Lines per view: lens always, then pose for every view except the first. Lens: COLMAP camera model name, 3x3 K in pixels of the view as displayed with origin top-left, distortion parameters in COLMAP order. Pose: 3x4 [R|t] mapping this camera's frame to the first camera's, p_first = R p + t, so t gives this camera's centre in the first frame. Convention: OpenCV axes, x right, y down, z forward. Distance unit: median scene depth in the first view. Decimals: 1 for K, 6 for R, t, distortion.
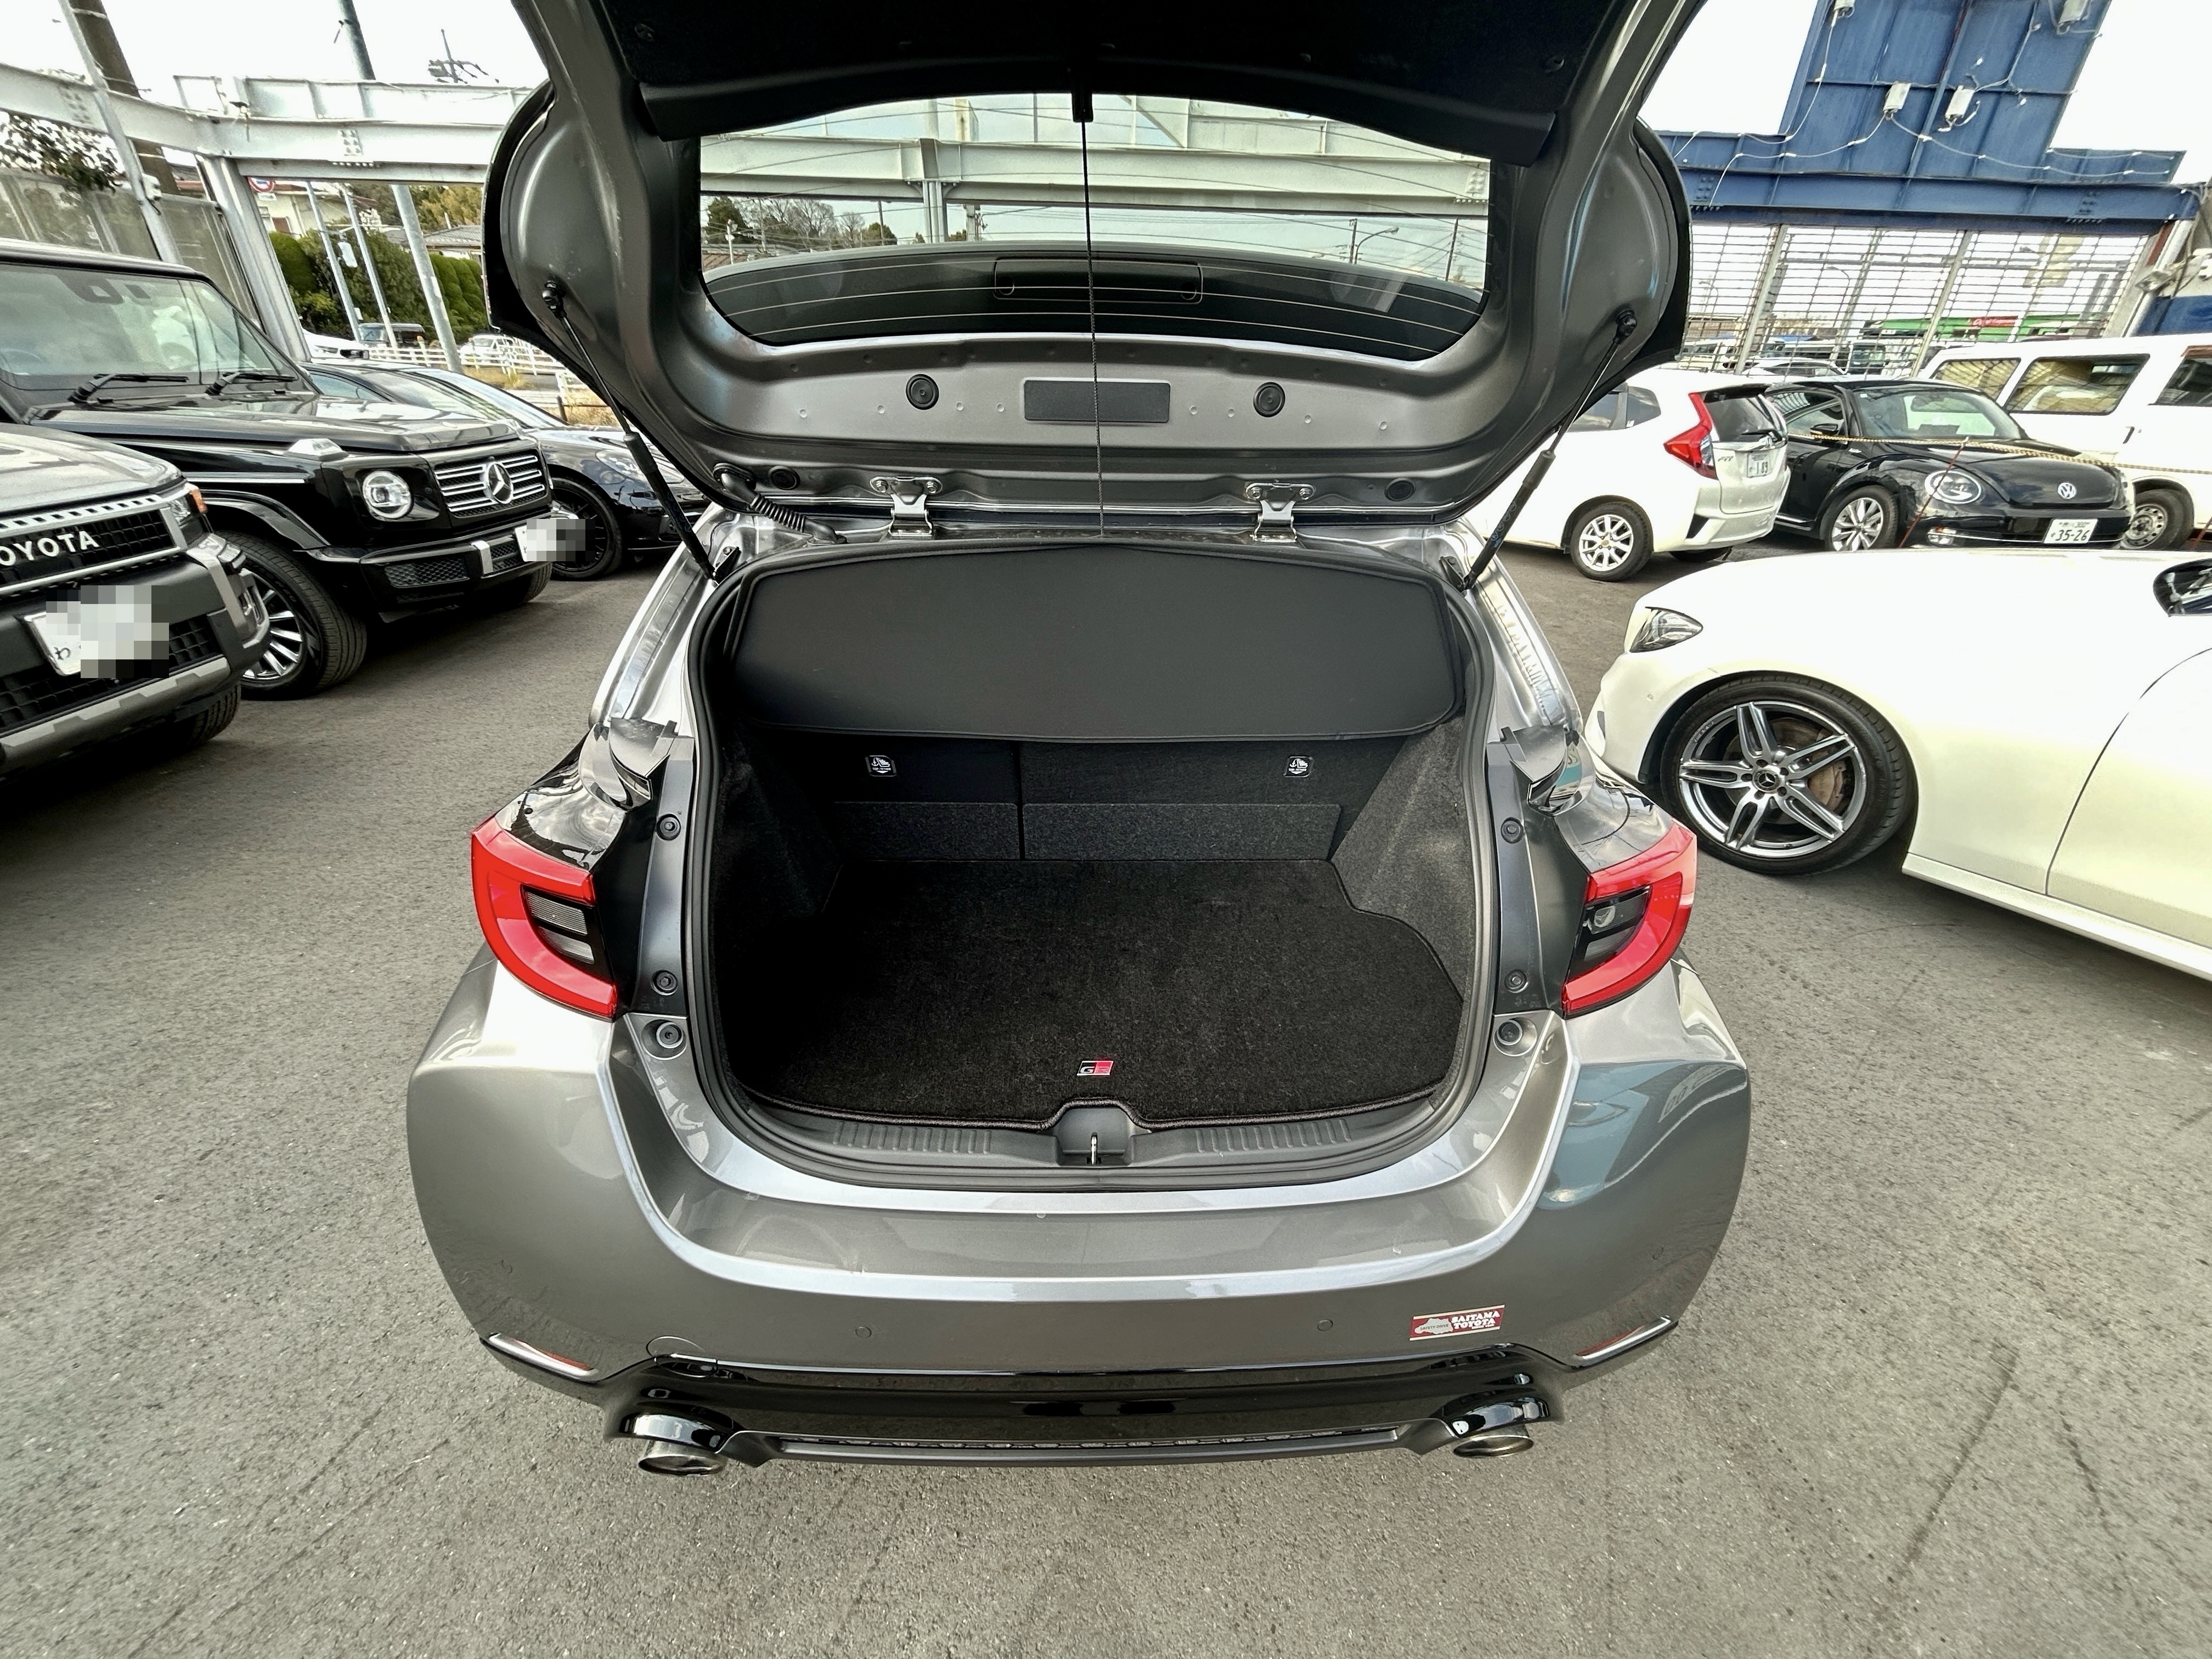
lens RADIAL K [[889.6, 0, 1119.0], [0, 889.6, 833.5], [0, 0, 1]] dist [0.004114, -0.000790]
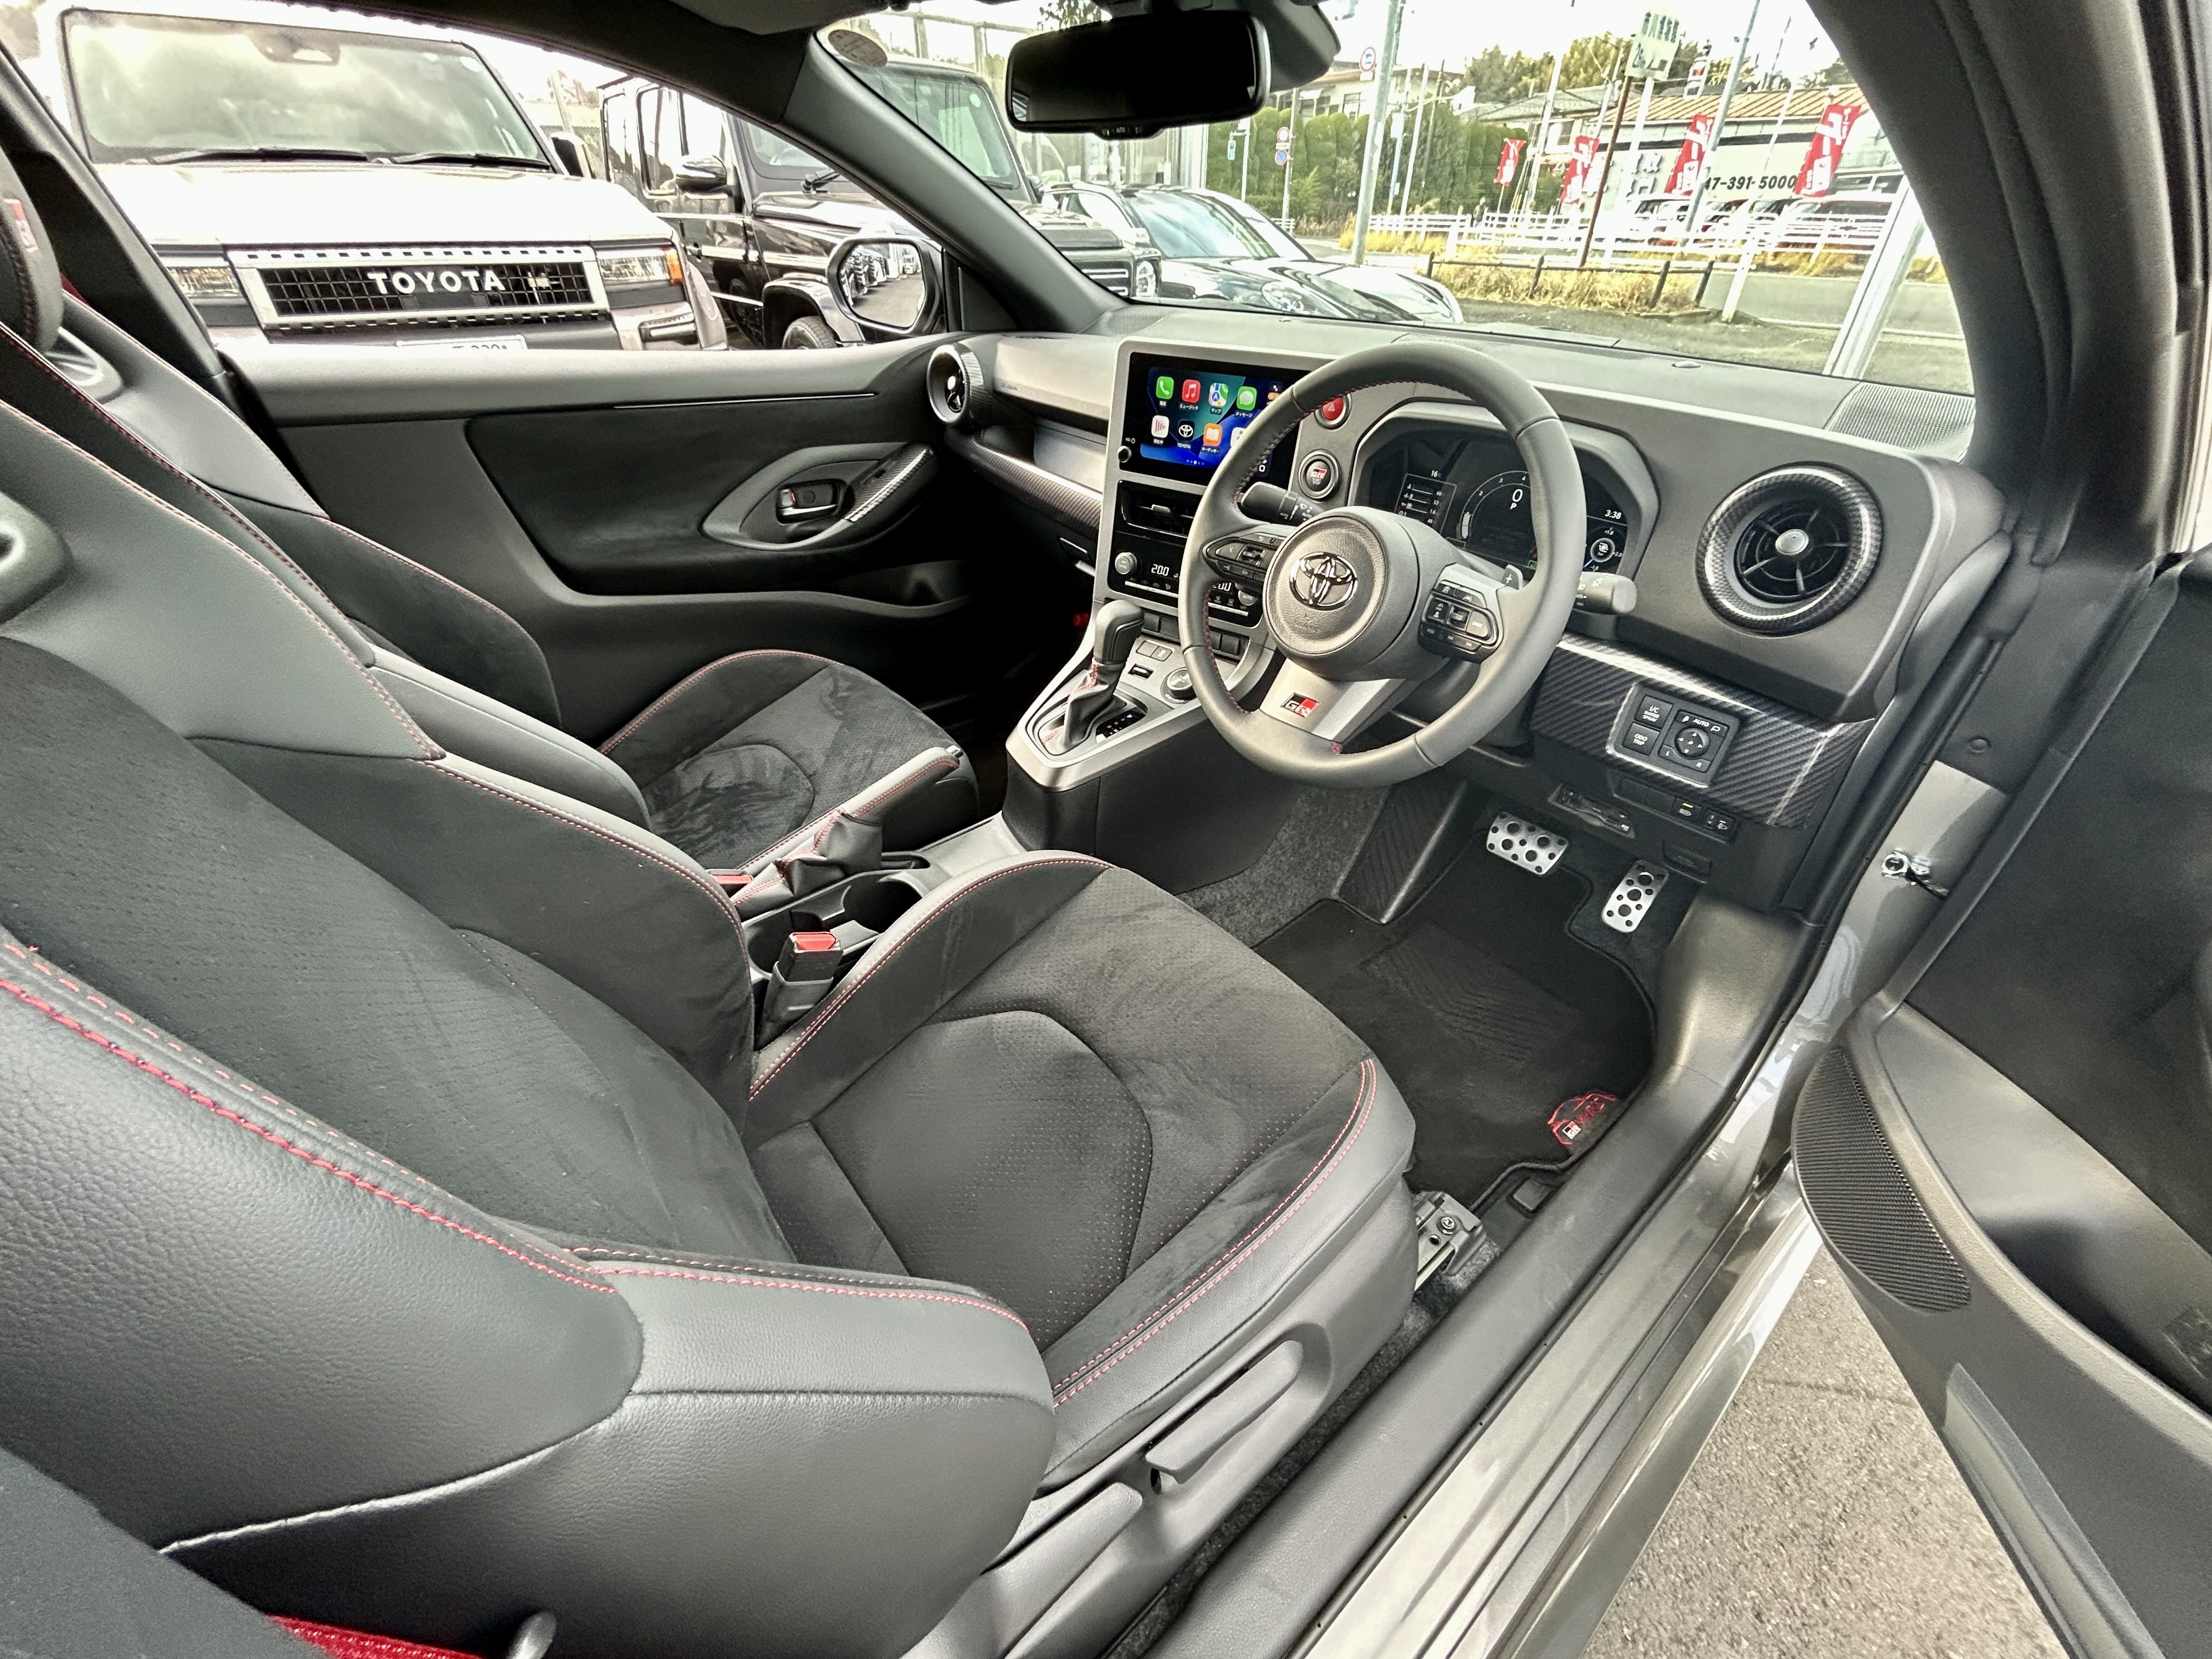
lens RADIAL K [[889.6, 0, 1110.1], [0, 889.6, 828.0], [0, 0, 1]] dist [0.004114, -0.000790]
pose [[0.597464, 0.444104, -0.667689, 0.173629], [-0.381013, 0.889864, 0.250941, -0.194398], [0.705596, 0.104470, 0.700871, 0.554763]]
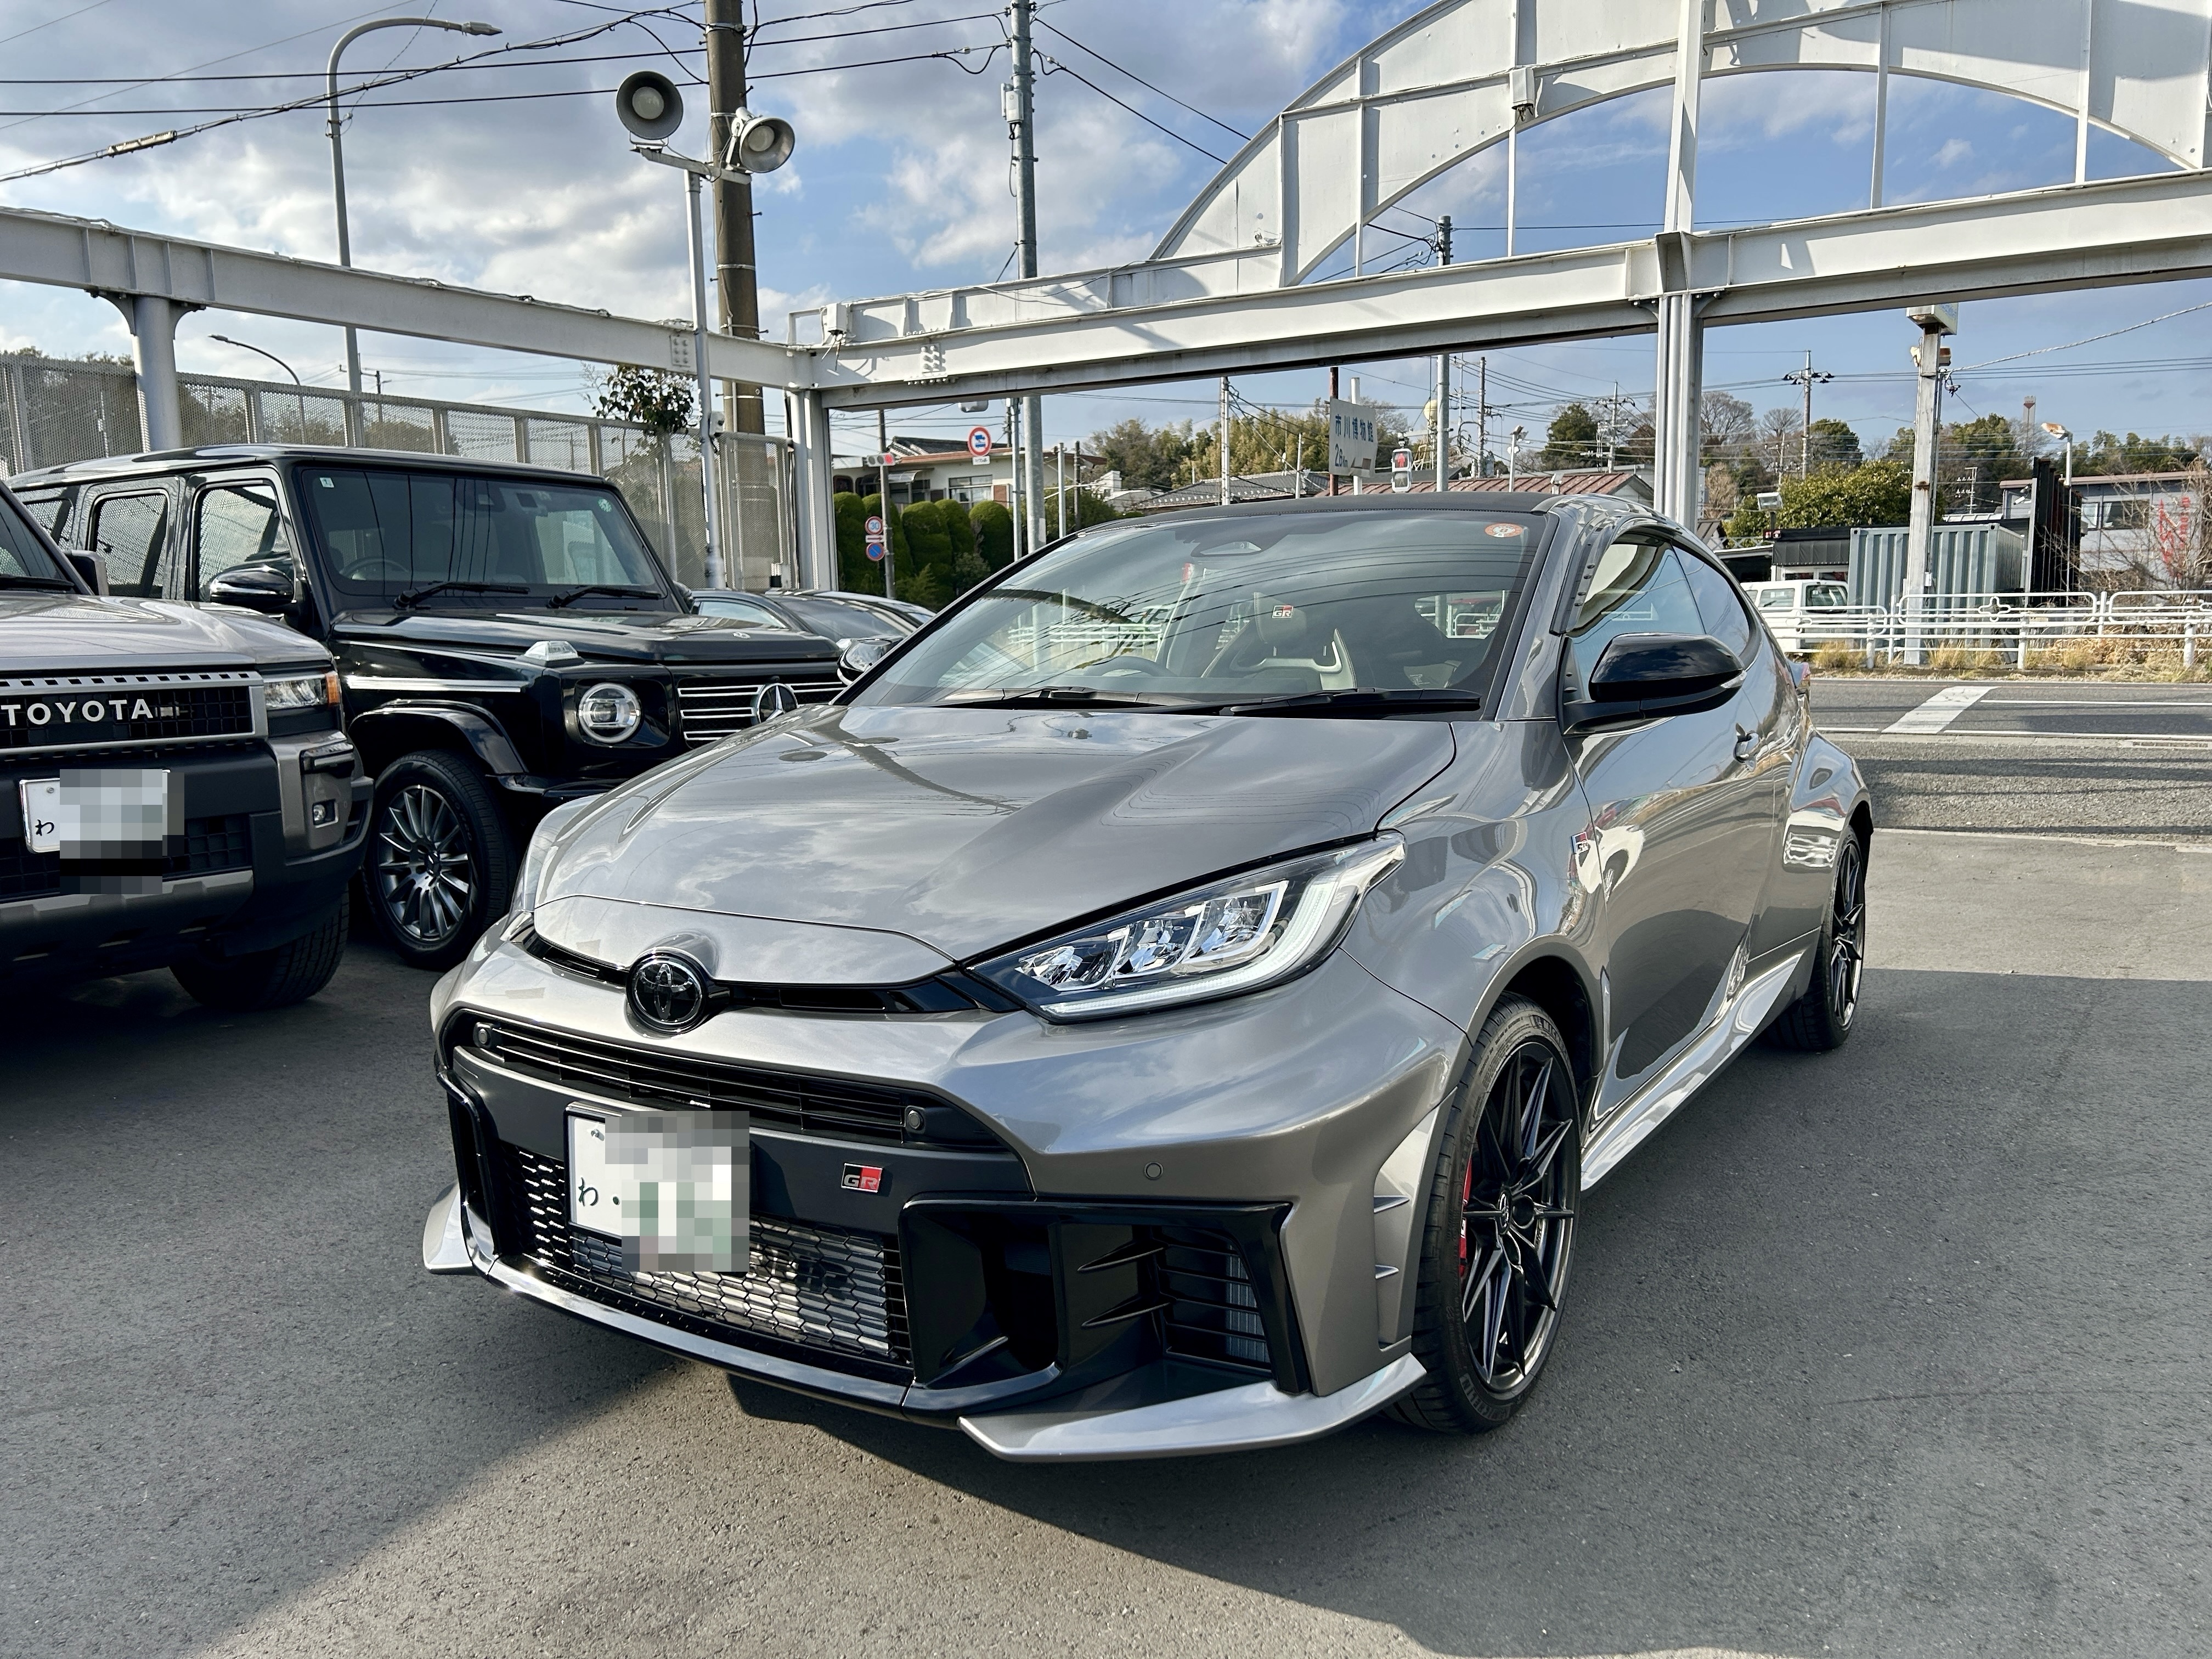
lens RADIAL K [[1689.2, 0, 1151.8], [0, 1689.2, 873.5], [0, 0, 1]] dist [0.034659, -0.013325]
pose [[0.823817, 0.054091, -0.564269, 0.338803], [-0.244752, 0.931809, -0.268008, 0.005337], [0.511294, 0.358895, 0.780879, 0.195879]]
